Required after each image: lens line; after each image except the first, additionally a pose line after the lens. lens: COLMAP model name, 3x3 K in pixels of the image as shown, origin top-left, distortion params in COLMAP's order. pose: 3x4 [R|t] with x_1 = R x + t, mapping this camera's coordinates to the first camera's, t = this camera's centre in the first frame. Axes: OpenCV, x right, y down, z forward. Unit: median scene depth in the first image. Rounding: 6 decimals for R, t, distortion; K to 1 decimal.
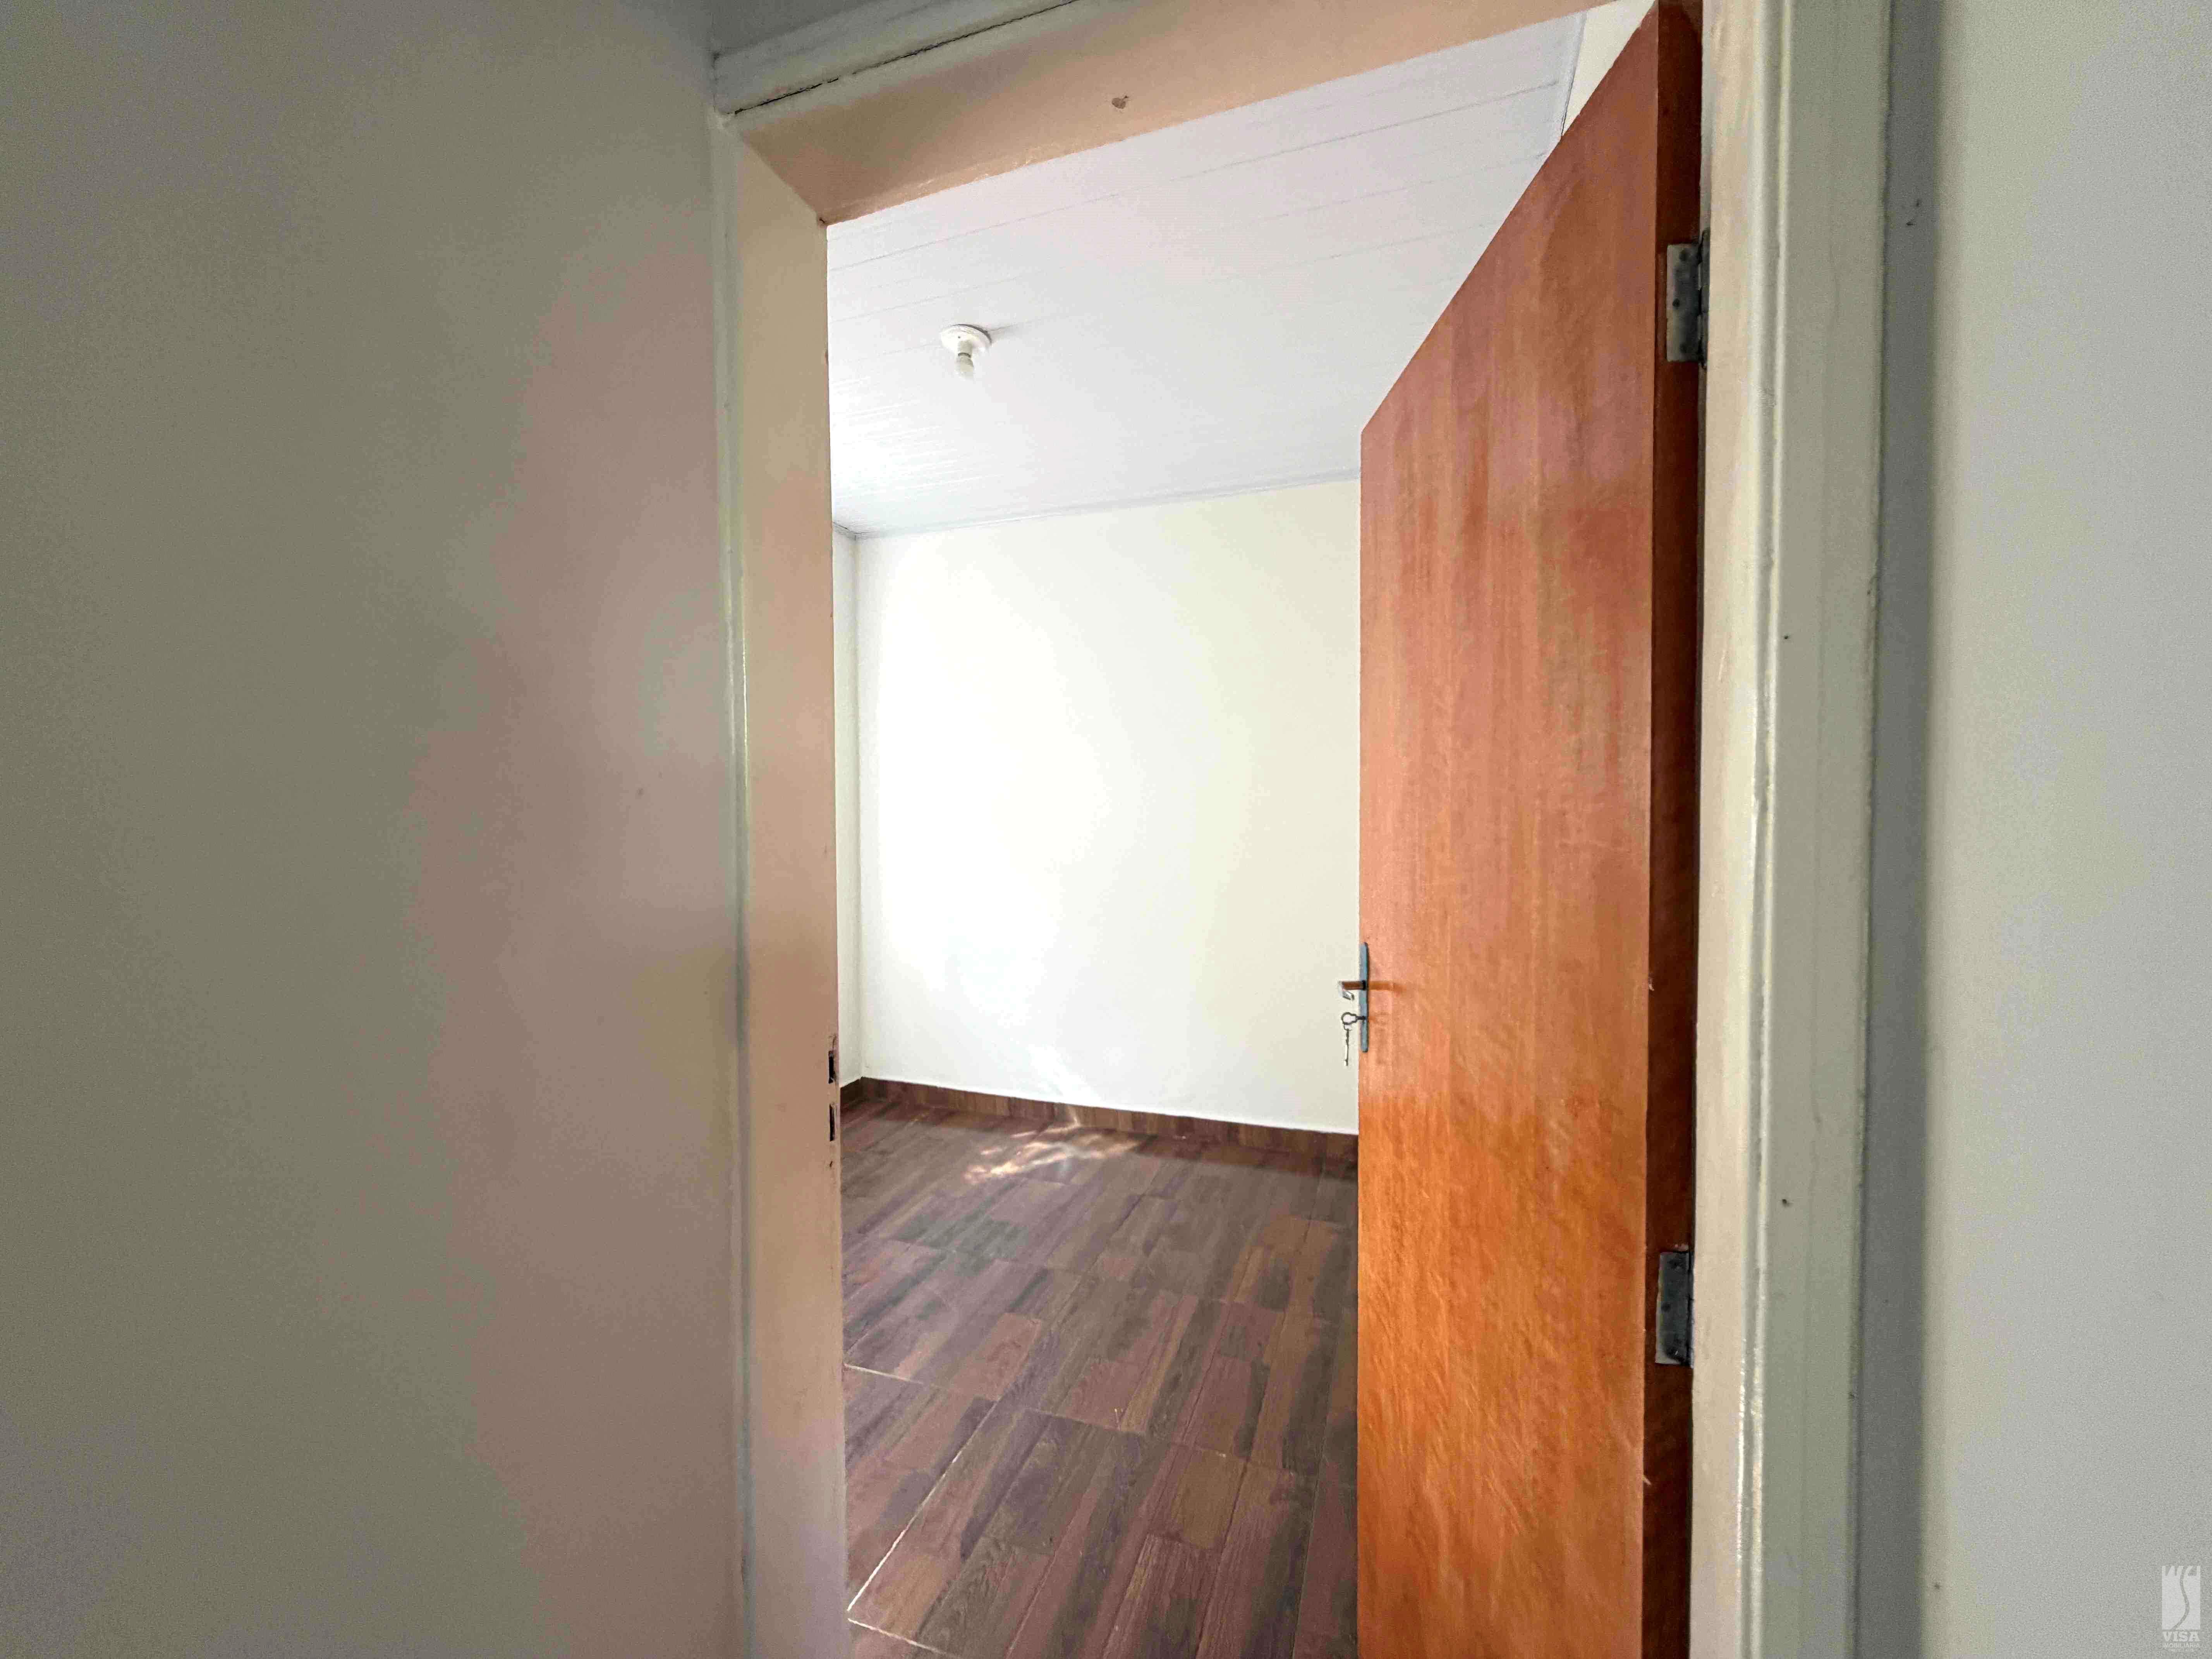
lens RADIAL K [[880.2, 0, 1106.0], [0, 880.2, 829.5], [0, 0, 1]] dist [0.000371, -0.000222]
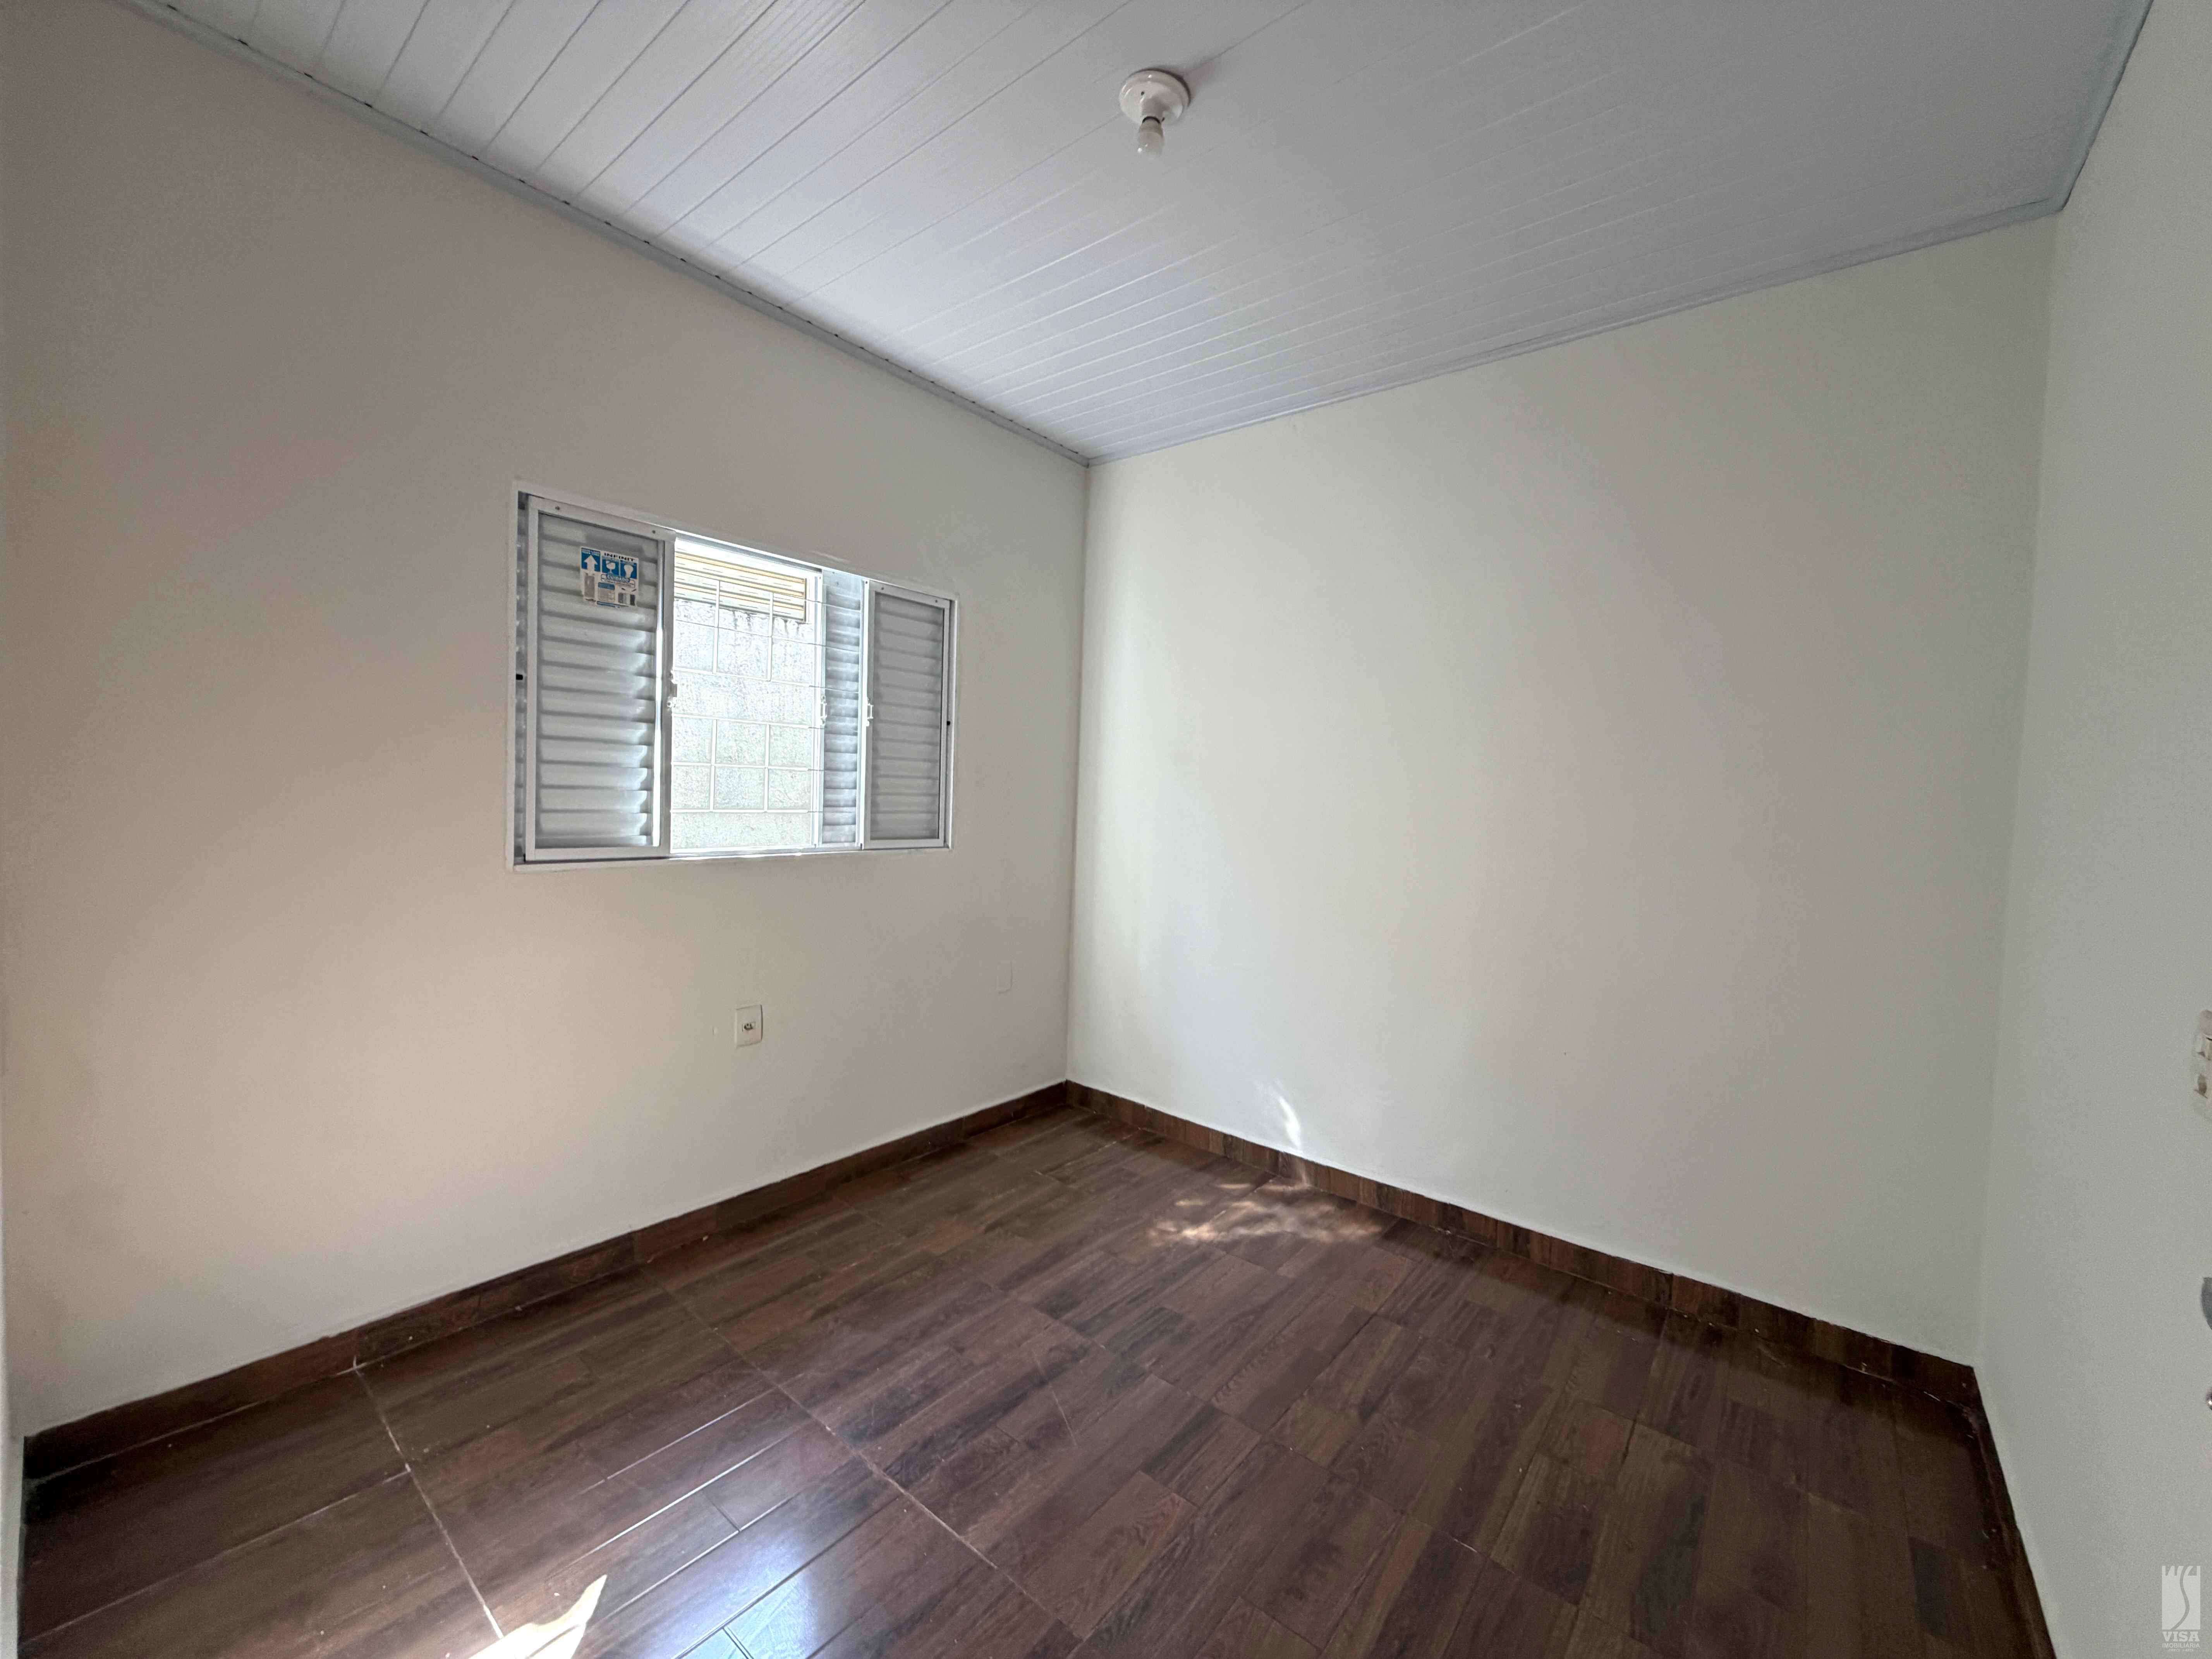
lens RADIAL K [[880.2, 0, 1106.0], [0, 880.2, 829.5], [0, 0, 1]] dist [0.000371, -0.000222]
pose [[0.941387, 0.053325, -0.333088, 0.052904], [-0.048162, 0.998557, 0.023744, 0.010297], [0.333873, -0.006310, 0.942597, 0.241939]]
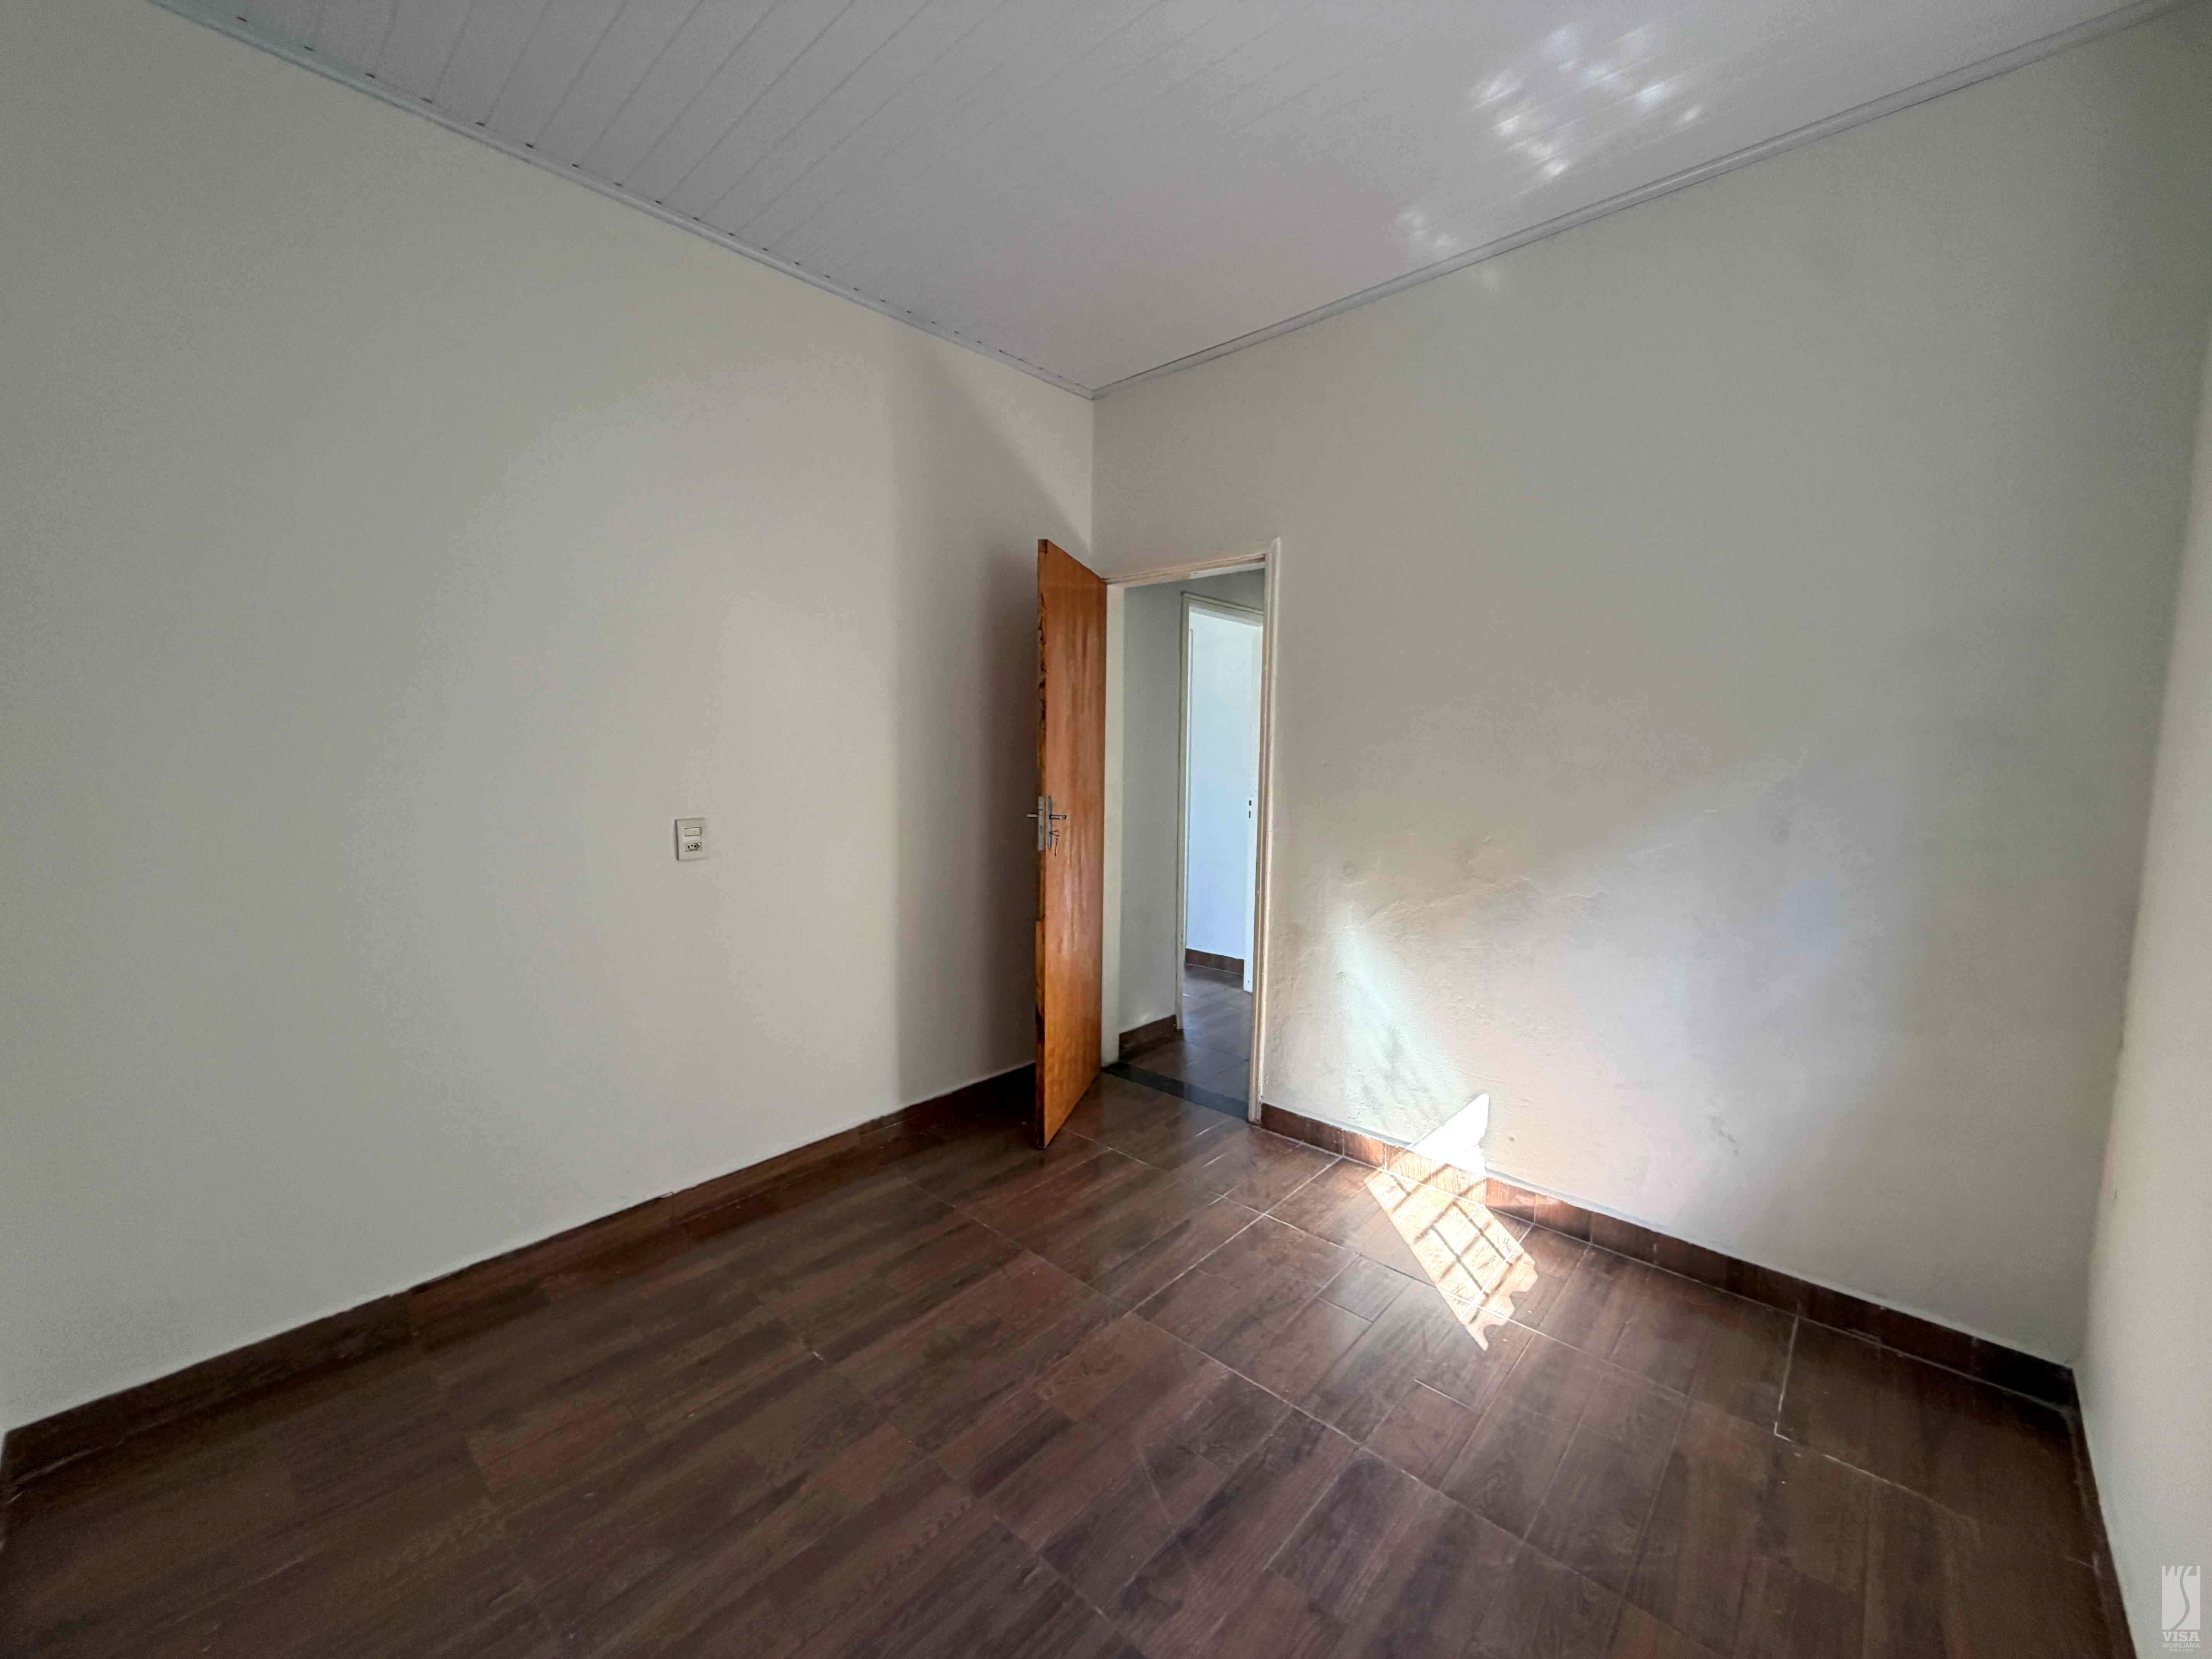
lens RADIAL K [[880.2, 0, 1106.0], [0, 880.2, 829.5], [0, 0, 1]] dist [0.000371, -0.000222]
pose [[-0.922314, -0.040410, 0.384322, -0.299128], [0.004044, 0.993454, 0.114163, -0.013196], [-0.386419, 0.106849, -0.916113, 1.208399]]
